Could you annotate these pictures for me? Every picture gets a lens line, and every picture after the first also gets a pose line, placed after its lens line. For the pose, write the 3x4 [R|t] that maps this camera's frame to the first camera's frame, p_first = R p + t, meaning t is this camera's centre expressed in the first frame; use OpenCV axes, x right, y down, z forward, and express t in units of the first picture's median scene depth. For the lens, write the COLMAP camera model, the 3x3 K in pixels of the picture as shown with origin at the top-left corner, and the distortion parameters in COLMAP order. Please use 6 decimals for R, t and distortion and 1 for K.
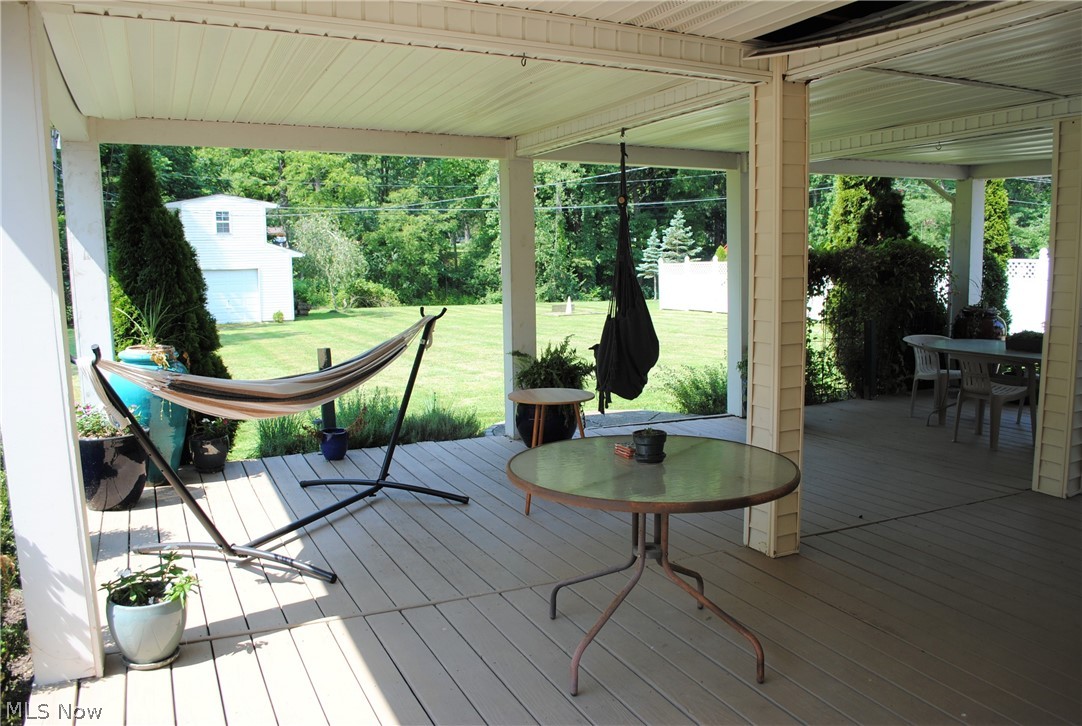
lens RADIAL K [[857.6, 0, 547.4], [0, 857.6, 371.9], [0, 0, 1]] dist [-0.075211, 0.003681]
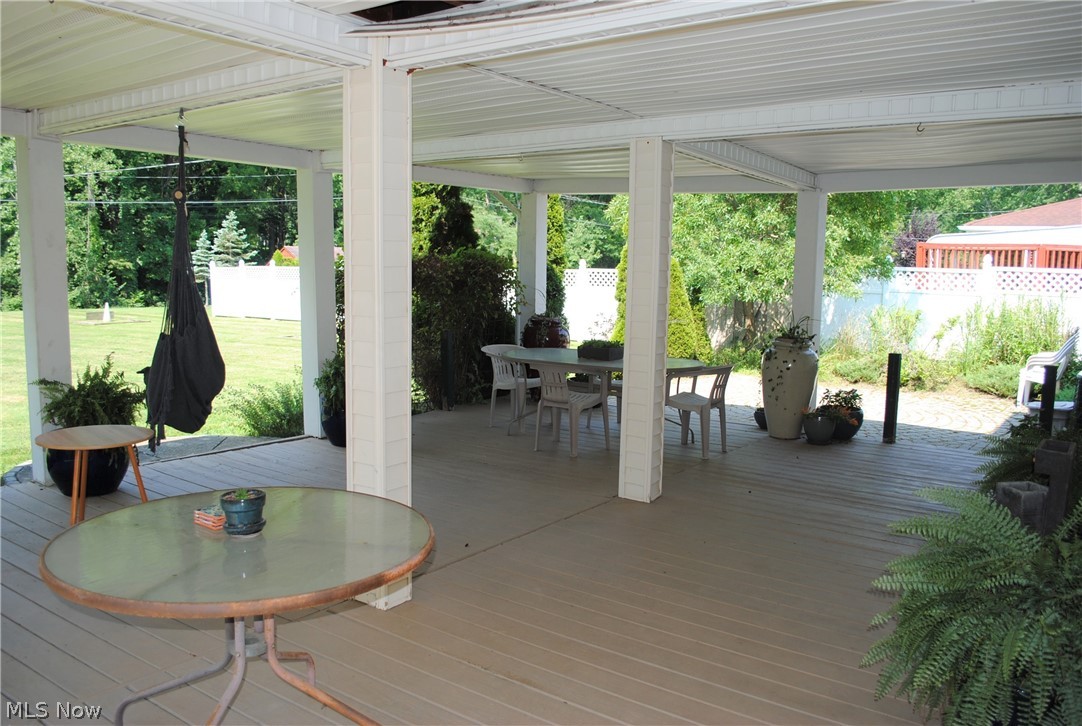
lens RADIAL K [[857.6, 0, 547.4], [0, 857.6, 371.9], [0, 0, 1]] dist [-0.075211, 0.003681]
pose [[0.873498, -0.033791, 0.485654, -0.001922], [0.036393, 0.999329, 0.004075, -0.007823], [-0.485466, 0.014115, 0.874142, 0.044735]]
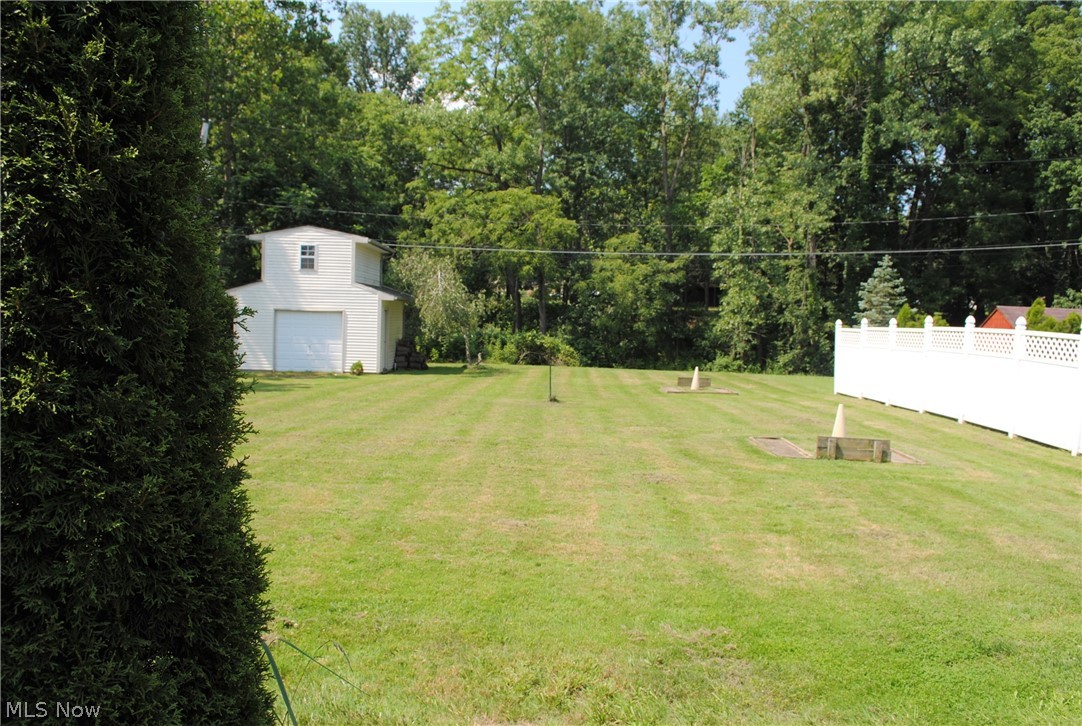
lens RADIAL K [[857.6, 0, 547.4], [0, 857.6, 371.9], [0, 0, 1]] dist [-0.075211, 0.003681]
pose [[0.912626, 0.066160, -0.403407, 0.486074], [-0.093992, 0.994338, -0.049564, -0.083565], [0.397844, 0.083150, 0.913678, 0.665765]]
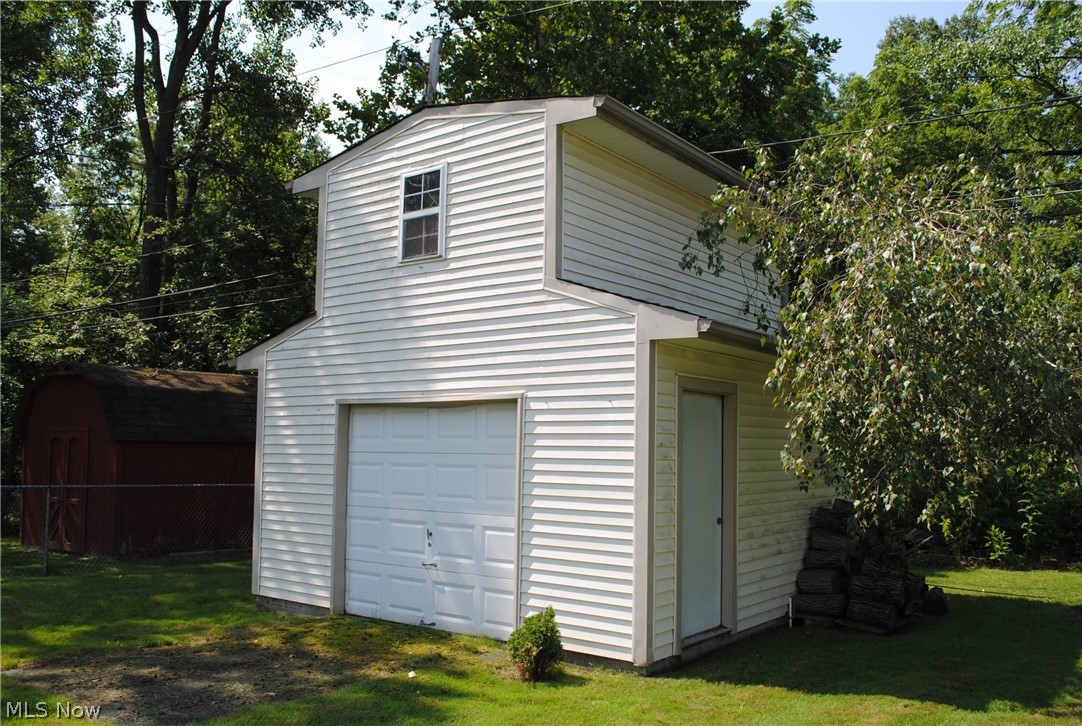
lens RADIAL K [[905.4, 0, 541.0], [0, 905.4, 363.0], [0, 0, 1]] dist [-0.078360, -0.000873]
pose [[0.462689, -0.065190, -0.884120, -0.300507], [-0.132466, 0.981013, -0.141658, -0.228067], [0.876568, 0.182659, 0.445269, 2.085506]]
